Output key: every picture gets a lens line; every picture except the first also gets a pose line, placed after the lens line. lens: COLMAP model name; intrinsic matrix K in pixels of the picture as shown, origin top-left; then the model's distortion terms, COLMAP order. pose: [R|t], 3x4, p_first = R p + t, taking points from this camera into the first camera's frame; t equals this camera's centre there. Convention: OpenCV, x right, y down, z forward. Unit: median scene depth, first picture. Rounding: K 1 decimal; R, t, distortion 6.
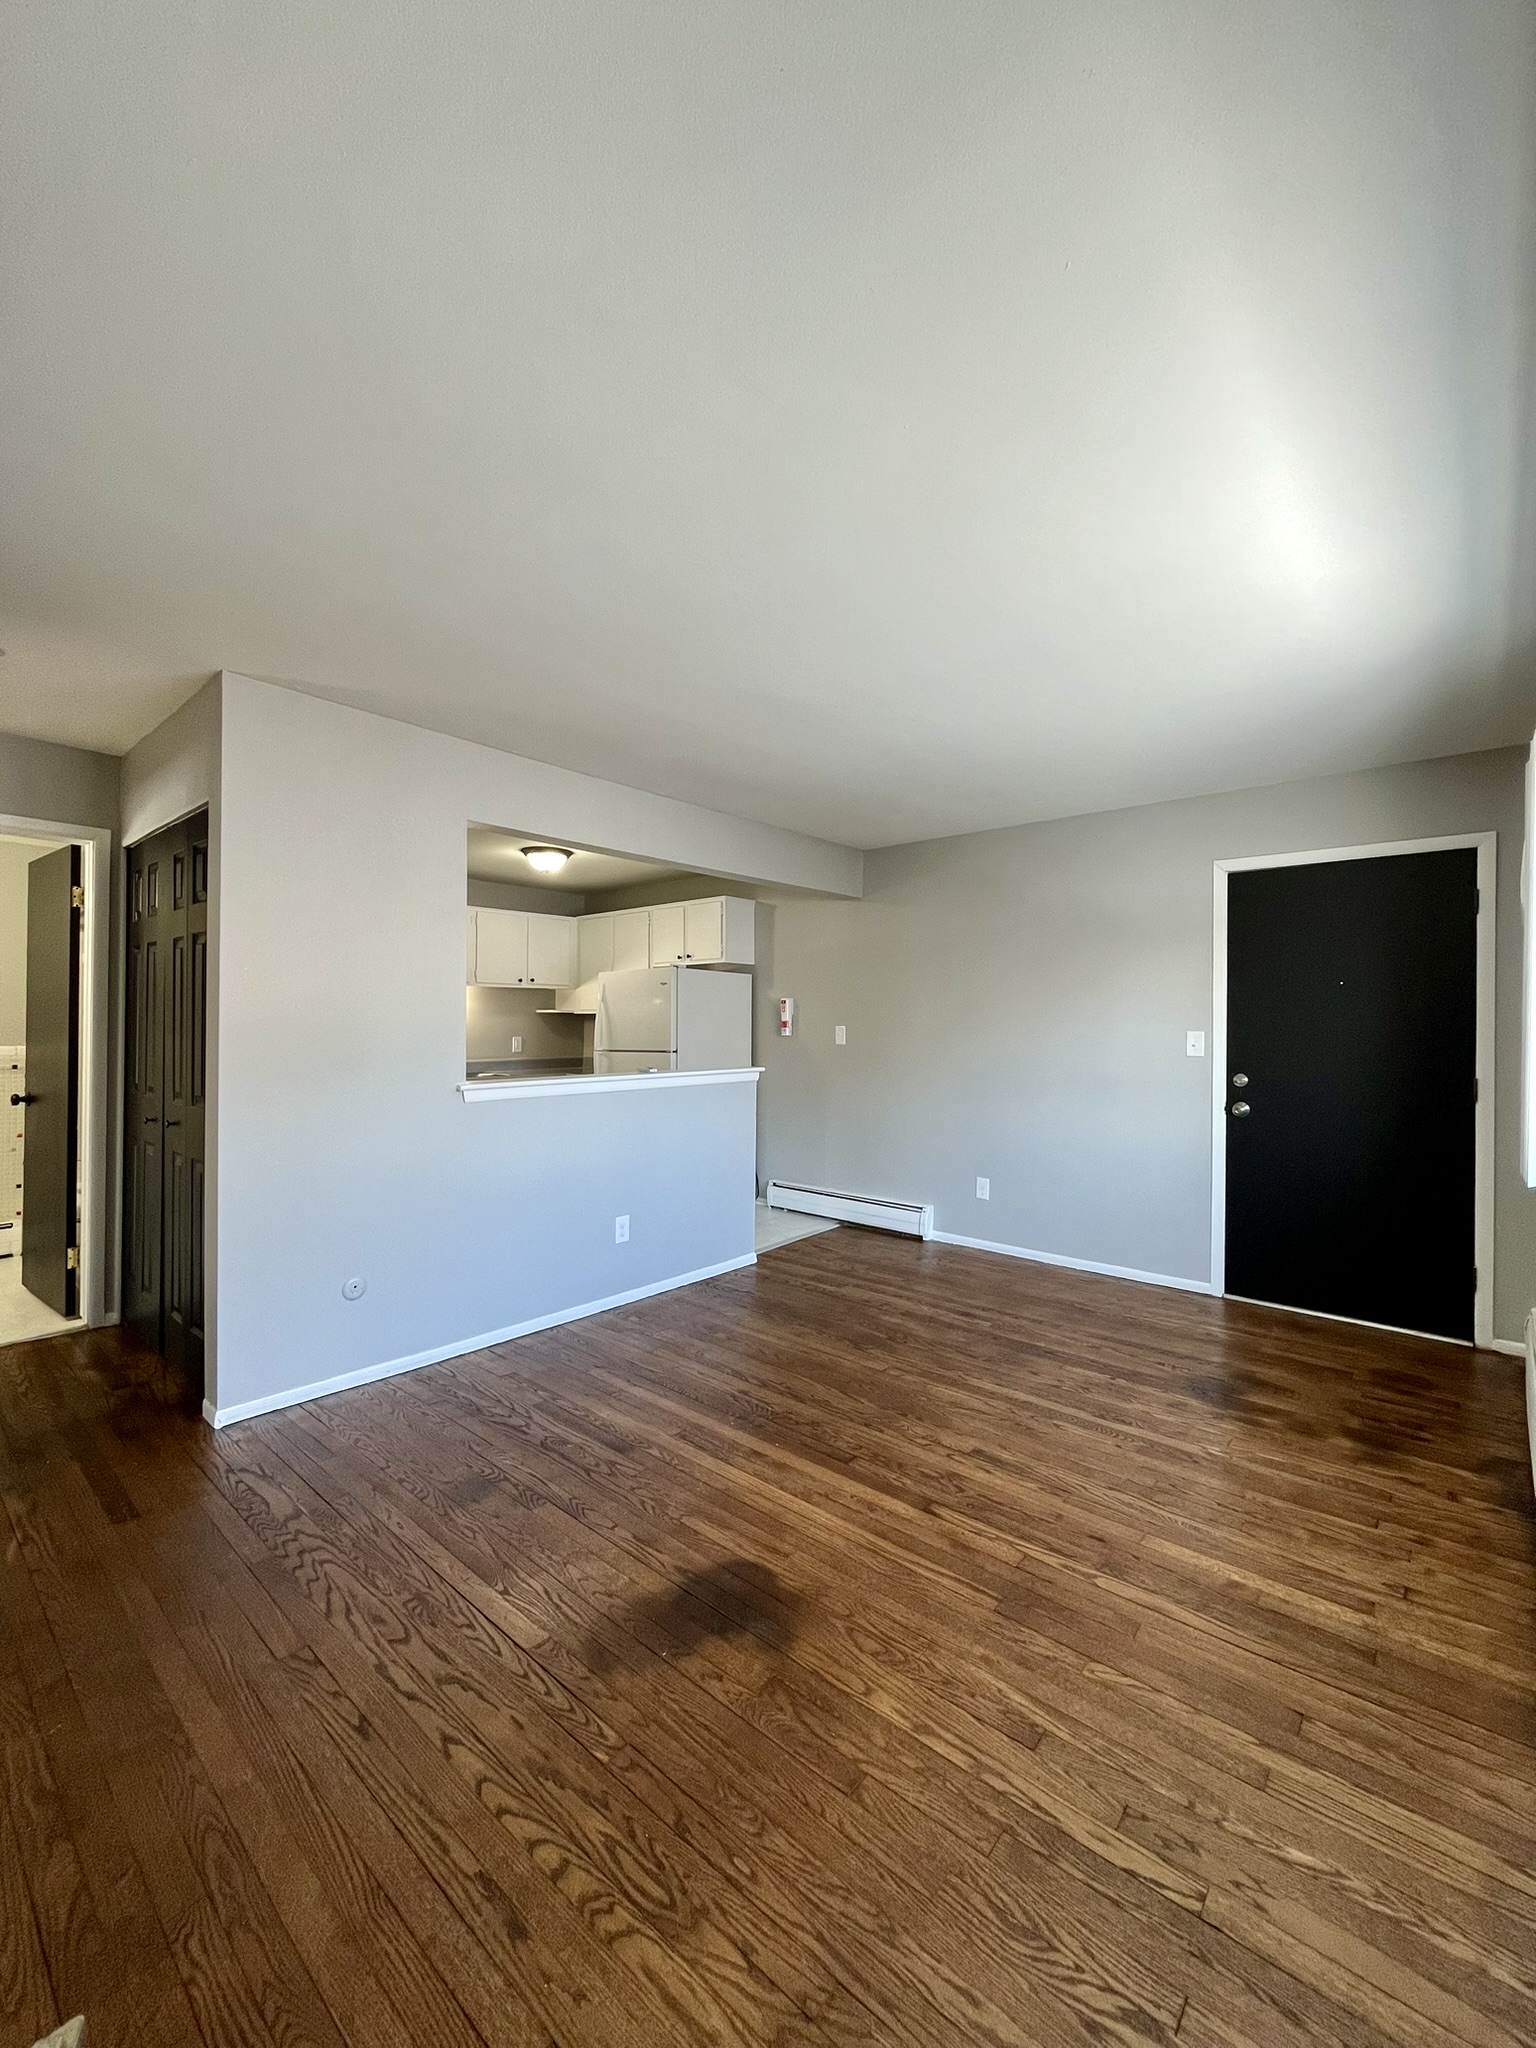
lens RADIAL K [[827.9, 0, 764.0], [0, 827.9, 1023.3], [0, 0, 1]] dist [-0.000779, -0.000423]
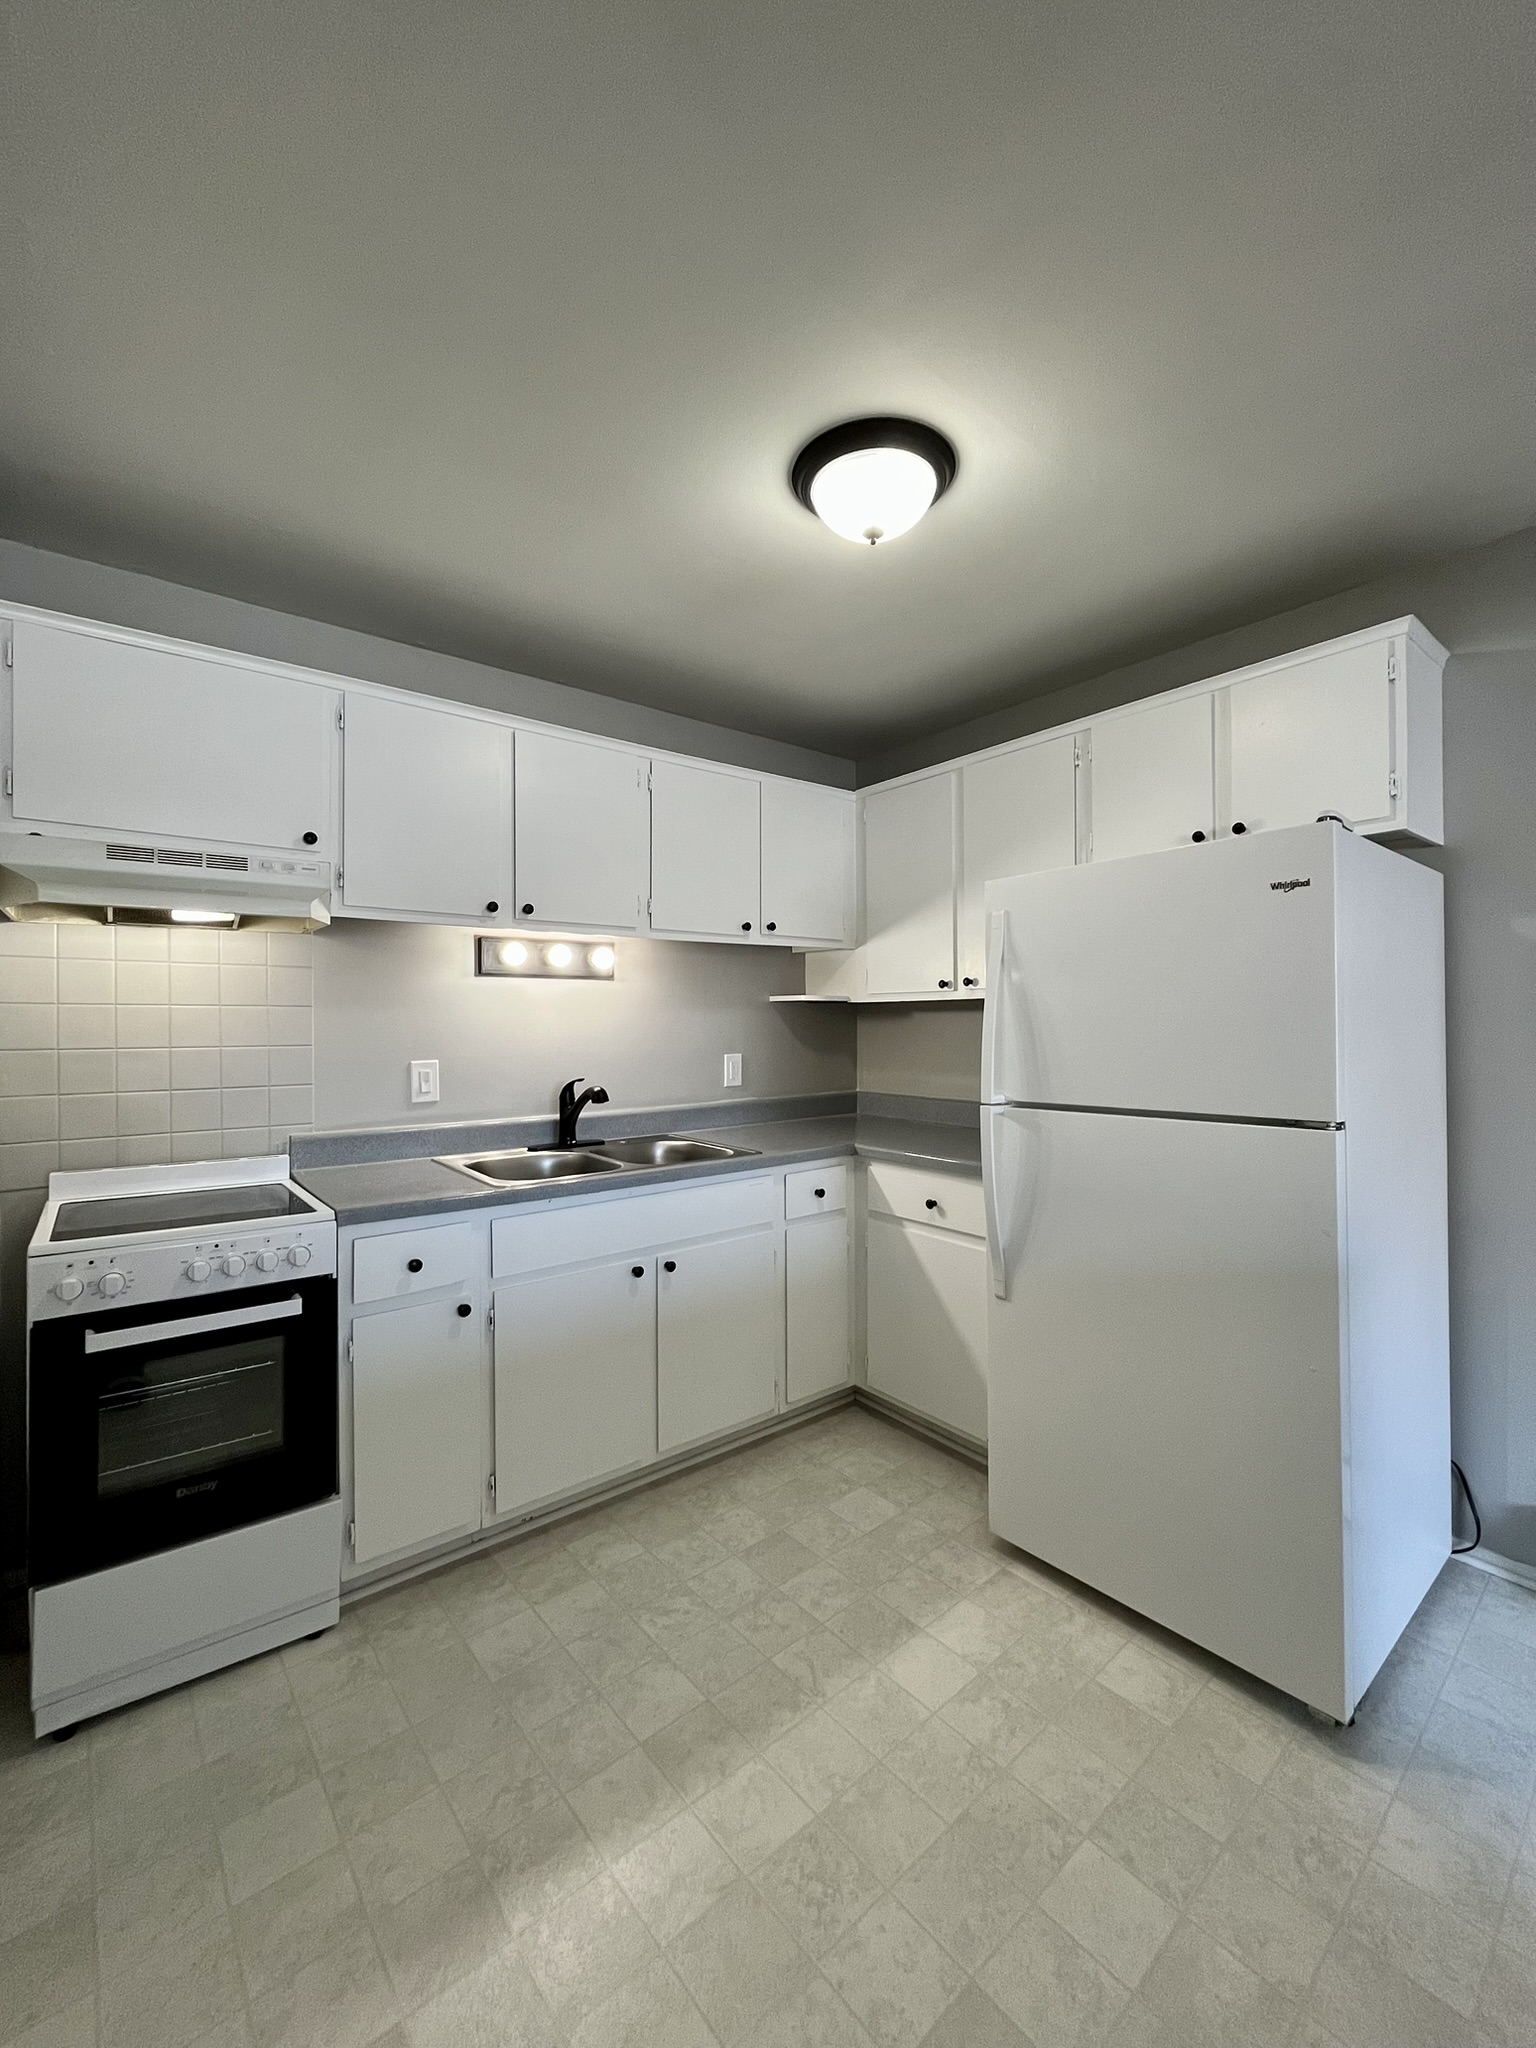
lens RADIAL K [[827.9, 0, 760.7], [0, 827.9, 1019.1], [0, 0, 1]] dist [-0.000779, -0.000423]
pose [[0.983702, -0.012193, -0.179394, -0.234708], [0.011918, 0.999926, -0.002609, -0.002094], [0.179413, 0.000429, 0.983774, 0.642643]]
